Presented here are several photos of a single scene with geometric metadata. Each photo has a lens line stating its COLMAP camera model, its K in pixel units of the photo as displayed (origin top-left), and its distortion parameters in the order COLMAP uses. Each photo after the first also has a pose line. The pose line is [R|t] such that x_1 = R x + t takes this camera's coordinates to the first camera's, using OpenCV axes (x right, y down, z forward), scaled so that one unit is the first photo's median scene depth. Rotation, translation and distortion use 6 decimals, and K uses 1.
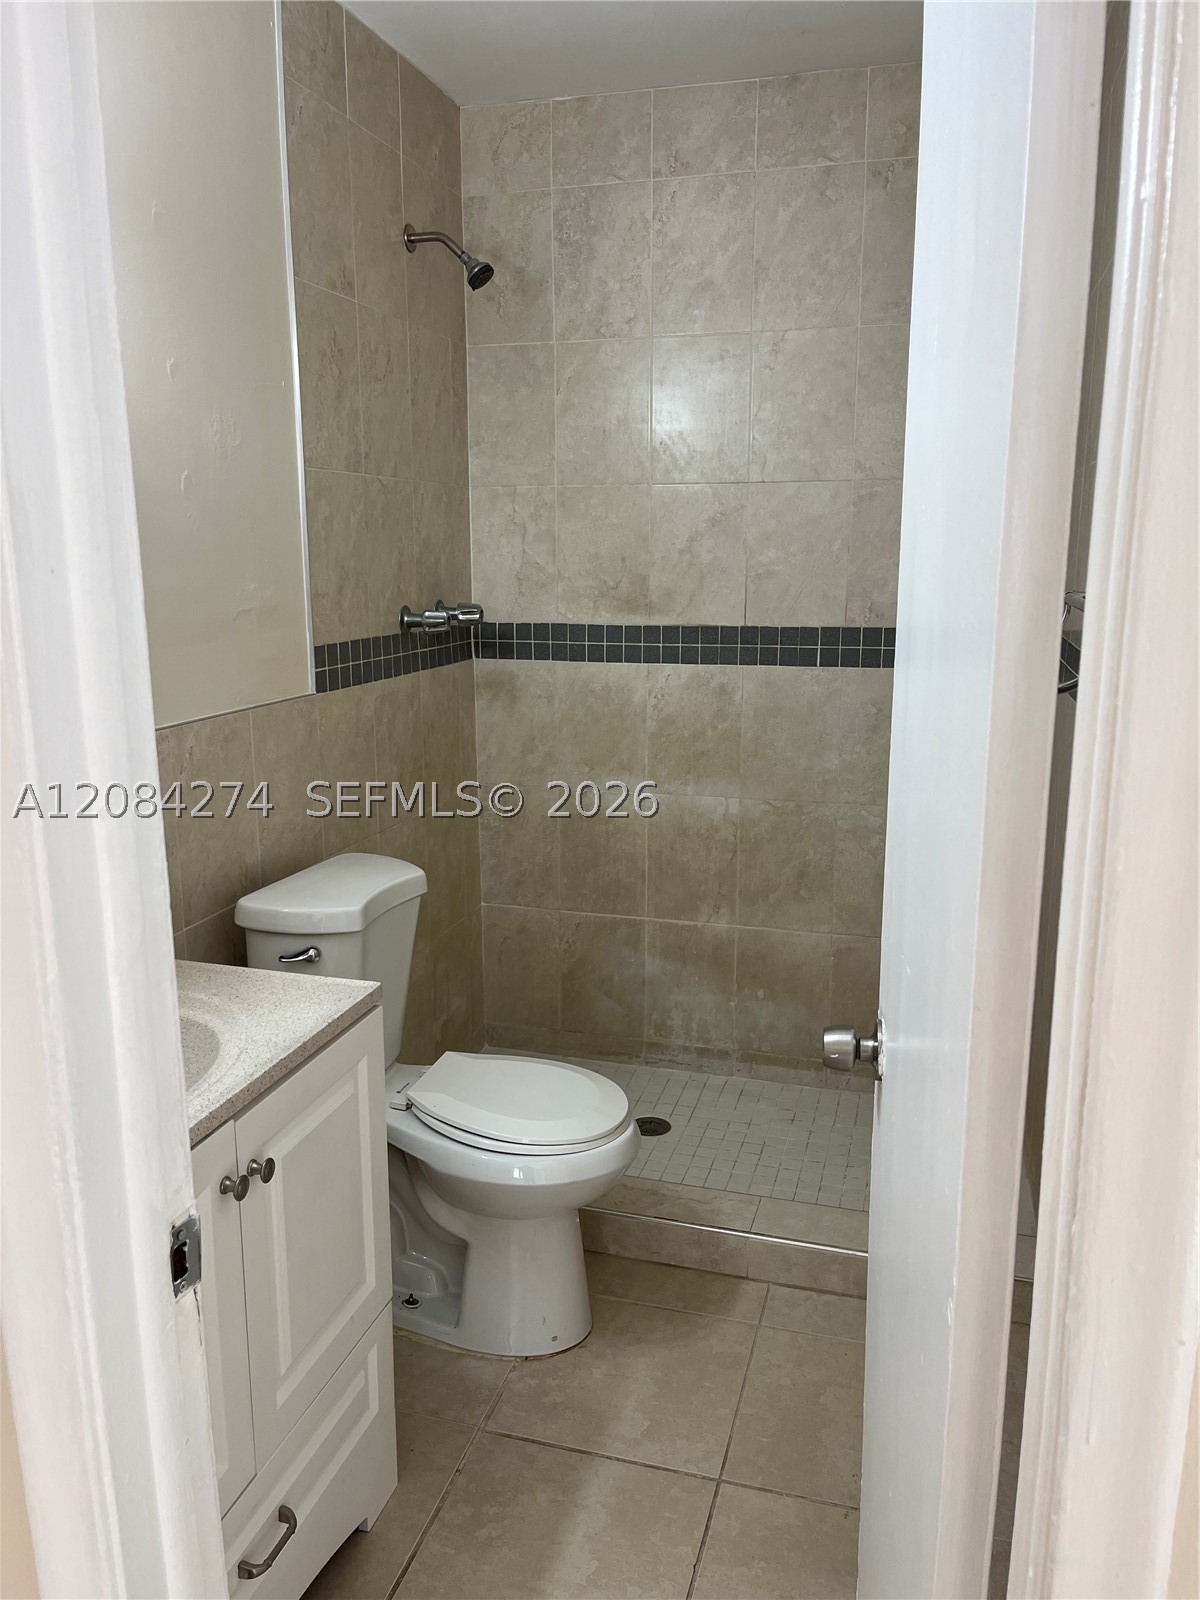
lens RADIAL K [[1211.0, 0, 587.2], [0, 1211.0, 786.8], [0, 0, 1]] dist [0.057706, -0.087801]
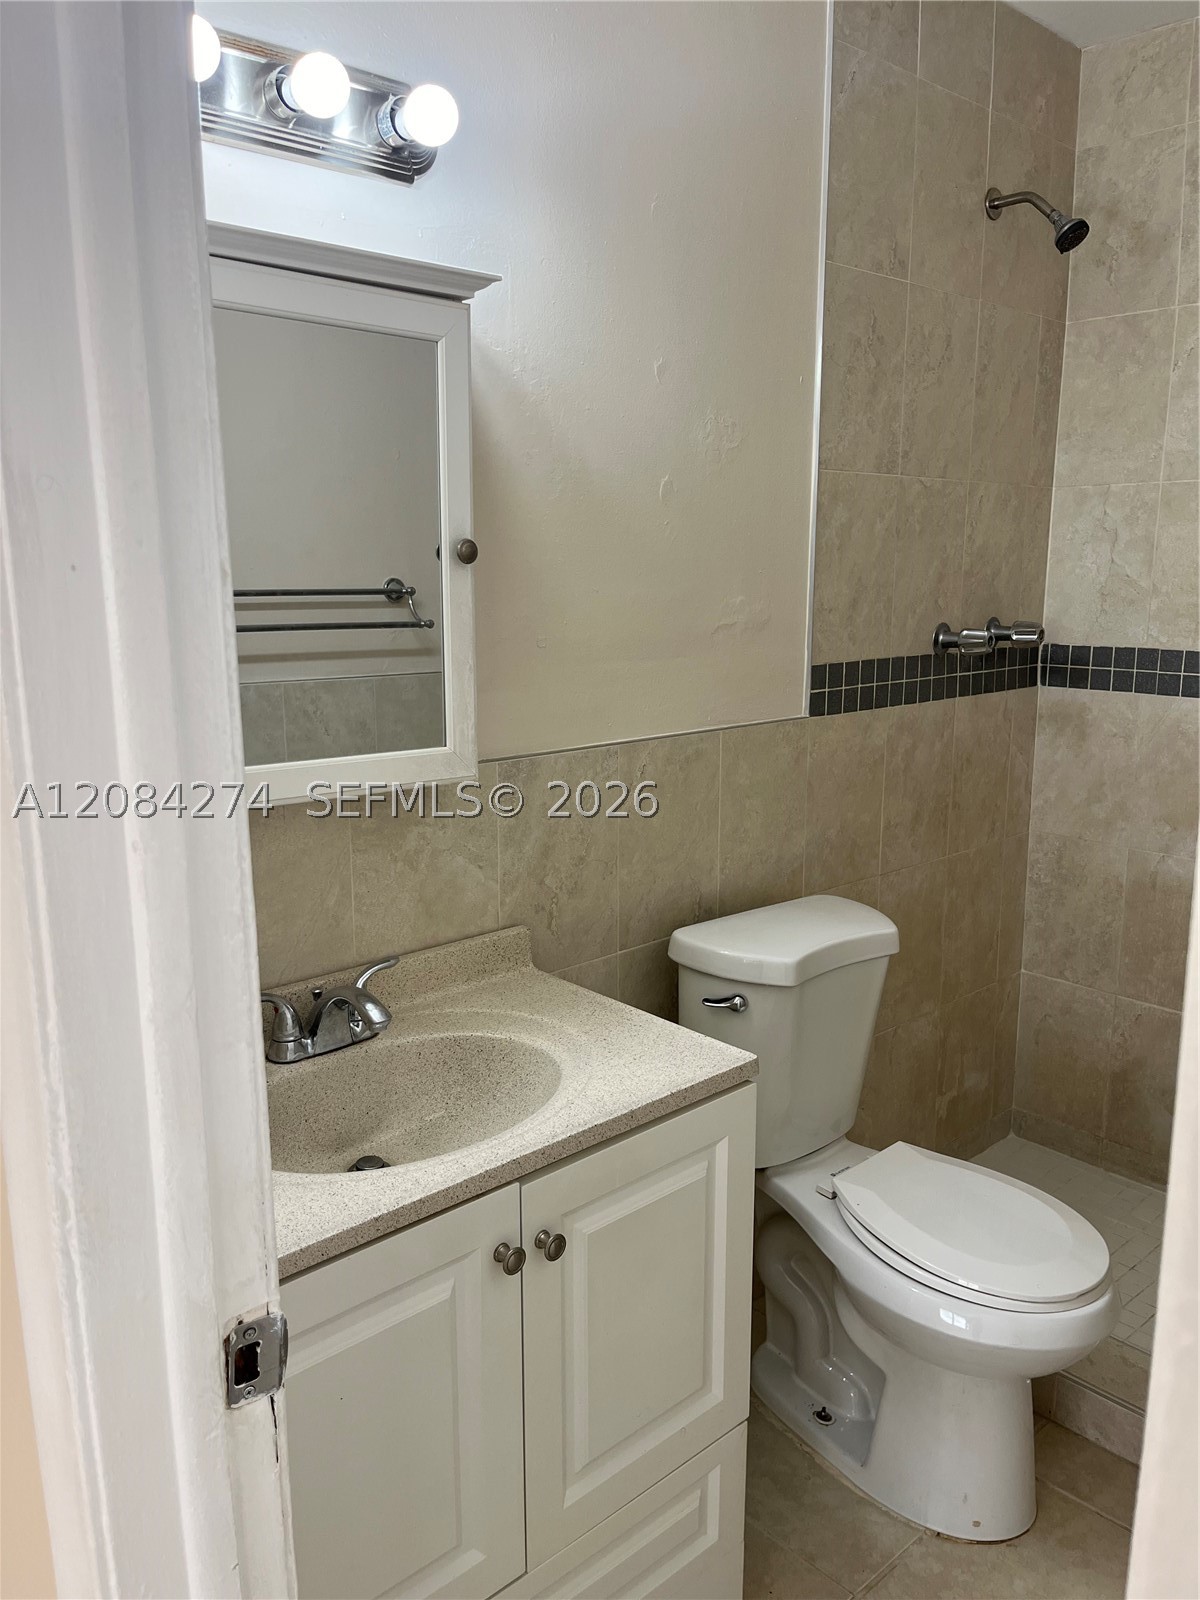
lens RADIAL K [[1211.0, 0, 592.0], [0, 1211.0, 792.9], [0, 0, 1]] dist [0.057706, -0.087801]
pose [[0.859310, 0.094374, -0.502673, 0.101443], [-0.098455, 0.994970, 0.018493, -0.020512], [0.501890, 0.033600, 0.864279, 0.130889]]
